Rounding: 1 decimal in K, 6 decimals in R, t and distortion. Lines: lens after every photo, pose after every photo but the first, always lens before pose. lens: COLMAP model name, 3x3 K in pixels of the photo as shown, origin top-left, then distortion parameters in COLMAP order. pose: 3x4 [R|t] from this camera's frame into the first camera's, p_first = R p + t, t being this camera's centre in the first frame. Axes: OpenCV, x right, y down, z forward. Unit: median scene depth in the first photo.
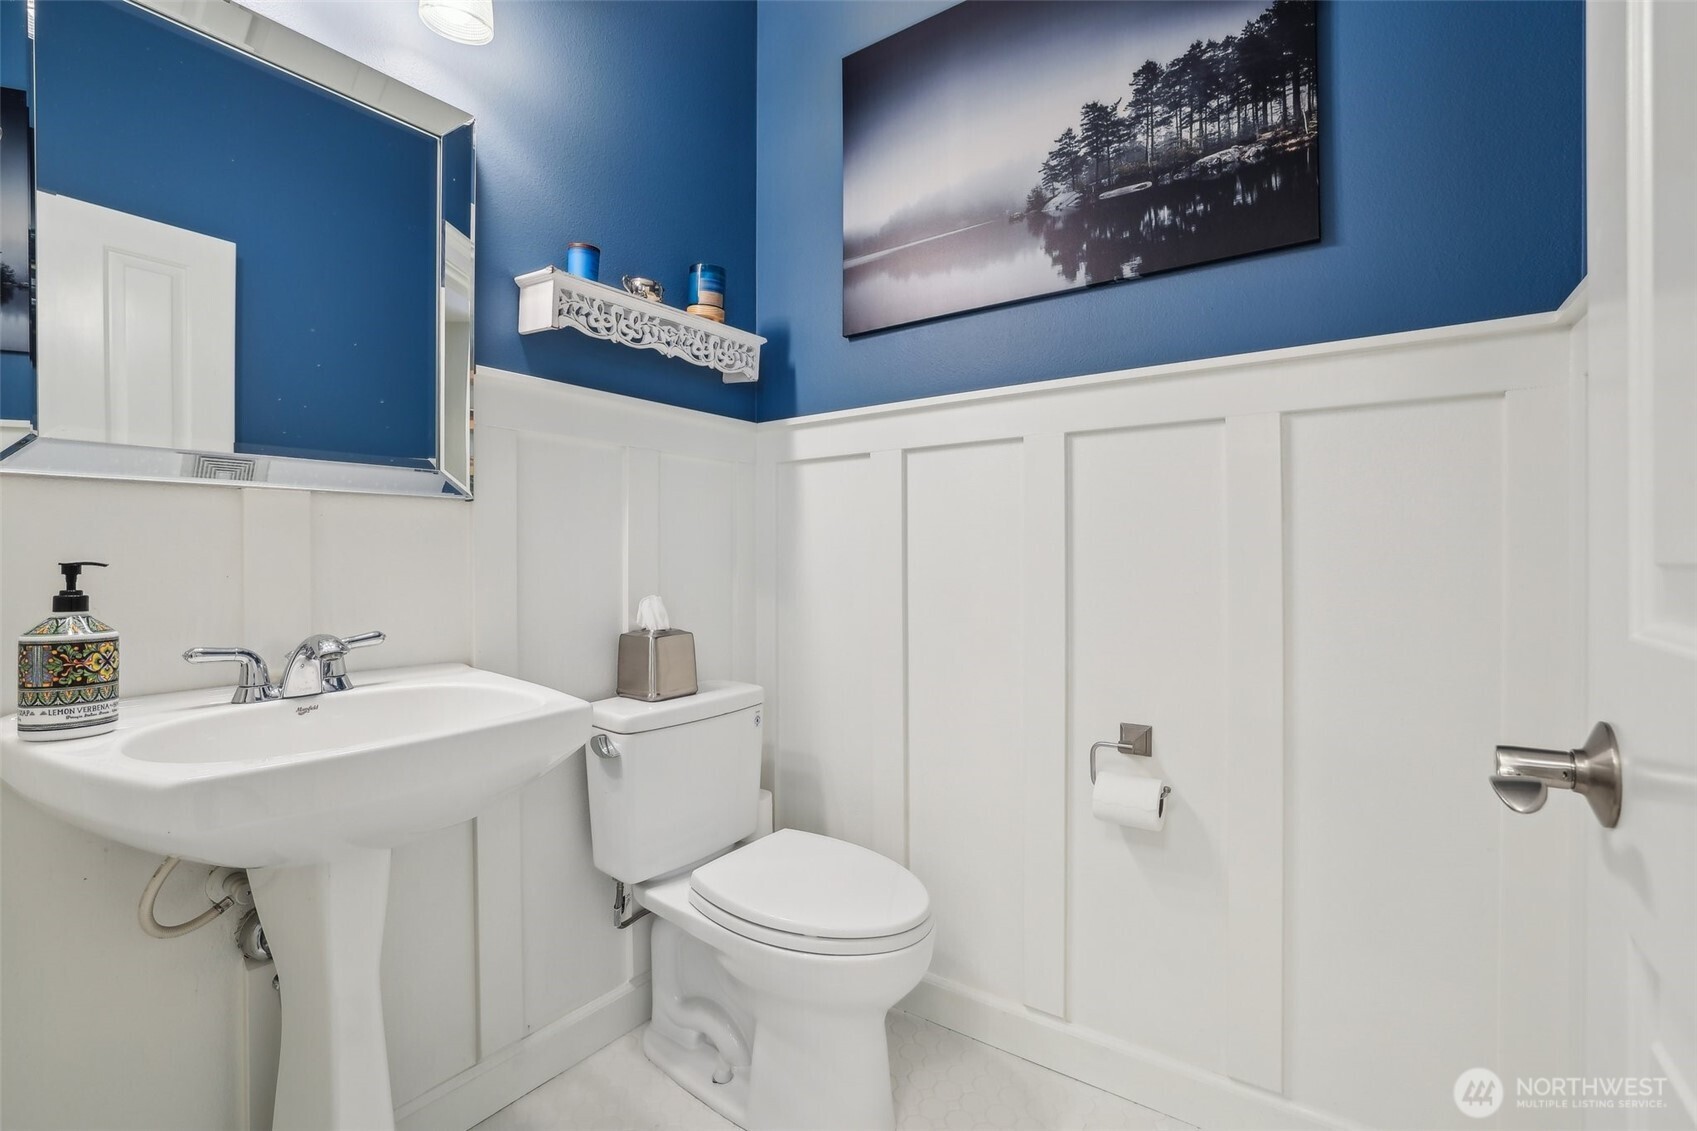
lens RADIAL K [[756.2, 0, 838.2], [0, 756.2, 568.9], [0, 0, 1]] dist [-0.043979, 0.015278]
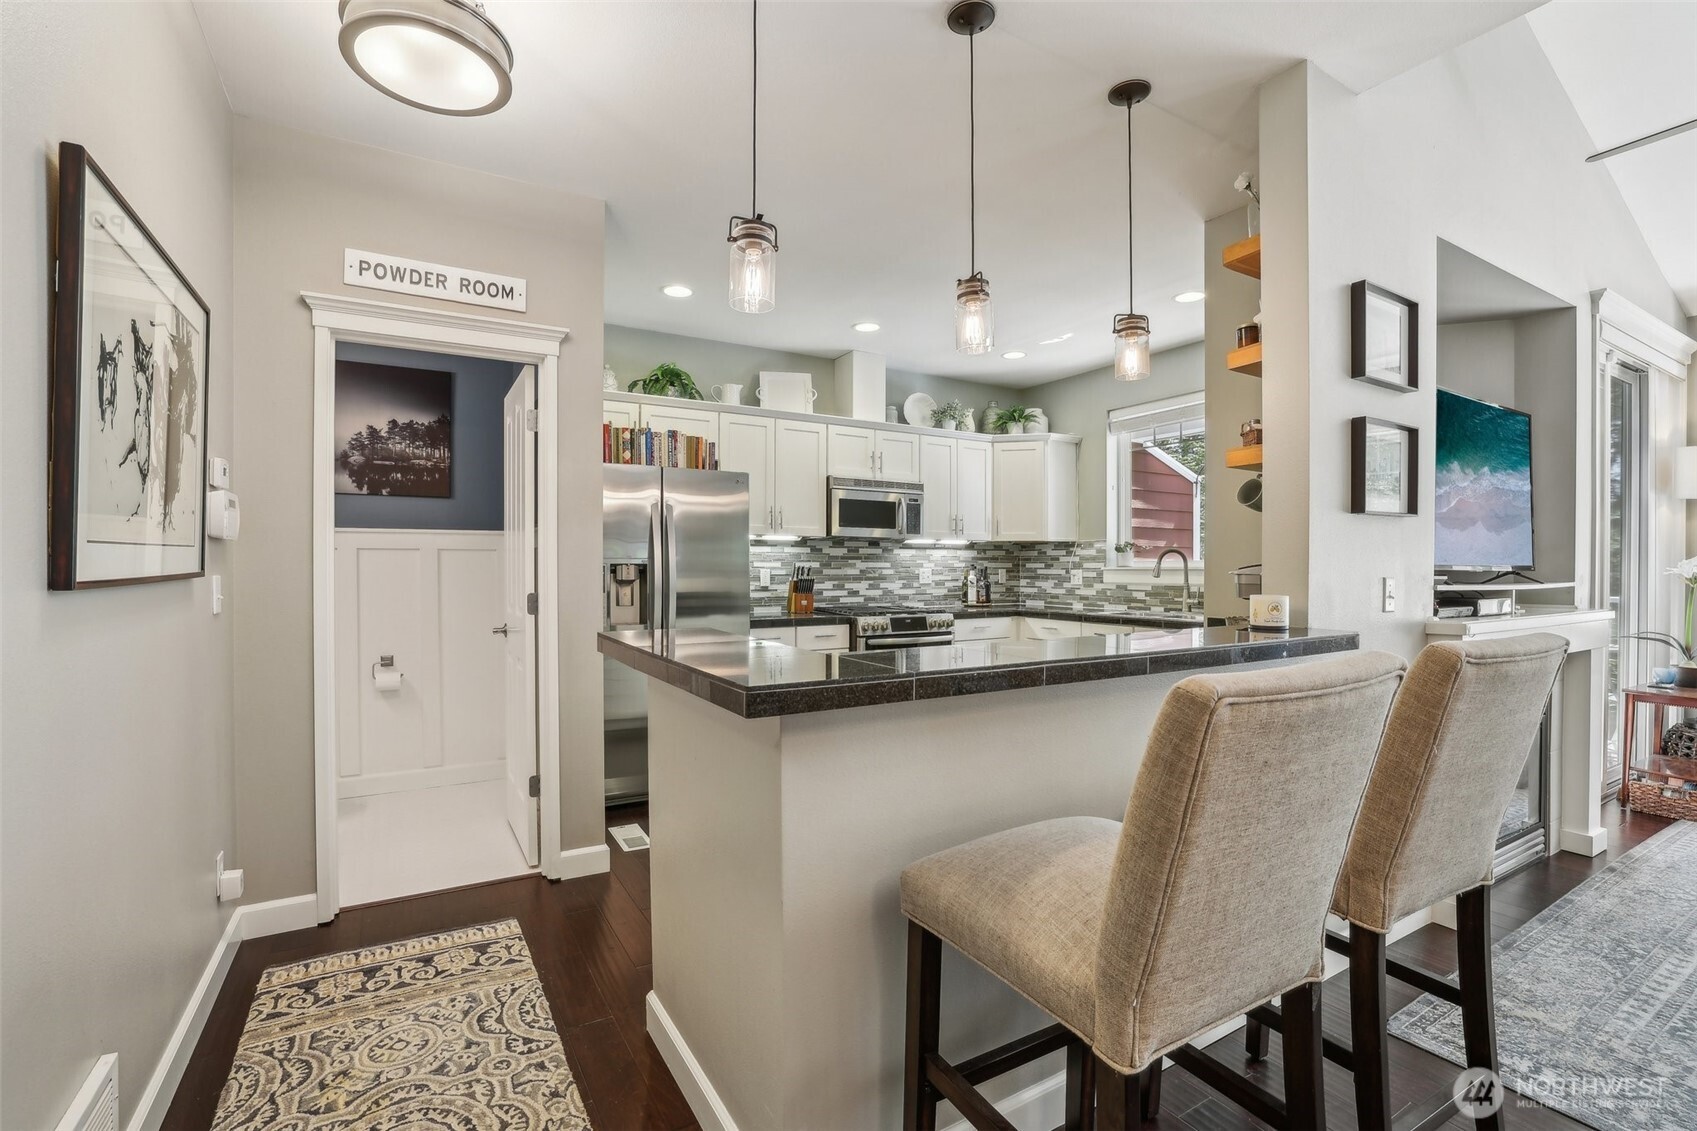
lens RADIAL K [[756.2, 0, 843.2], [0, 756.2, 570.4], [0, 0, 1]] dist [-0.043979, 0.015278]
pose [[0.407123, 0.001193, 0.913372, -1.481143], [0.006842, 0.999967, -0.004356, -0.088100], [-0.913348, 0.008023, 0.407102, -1.721377]]
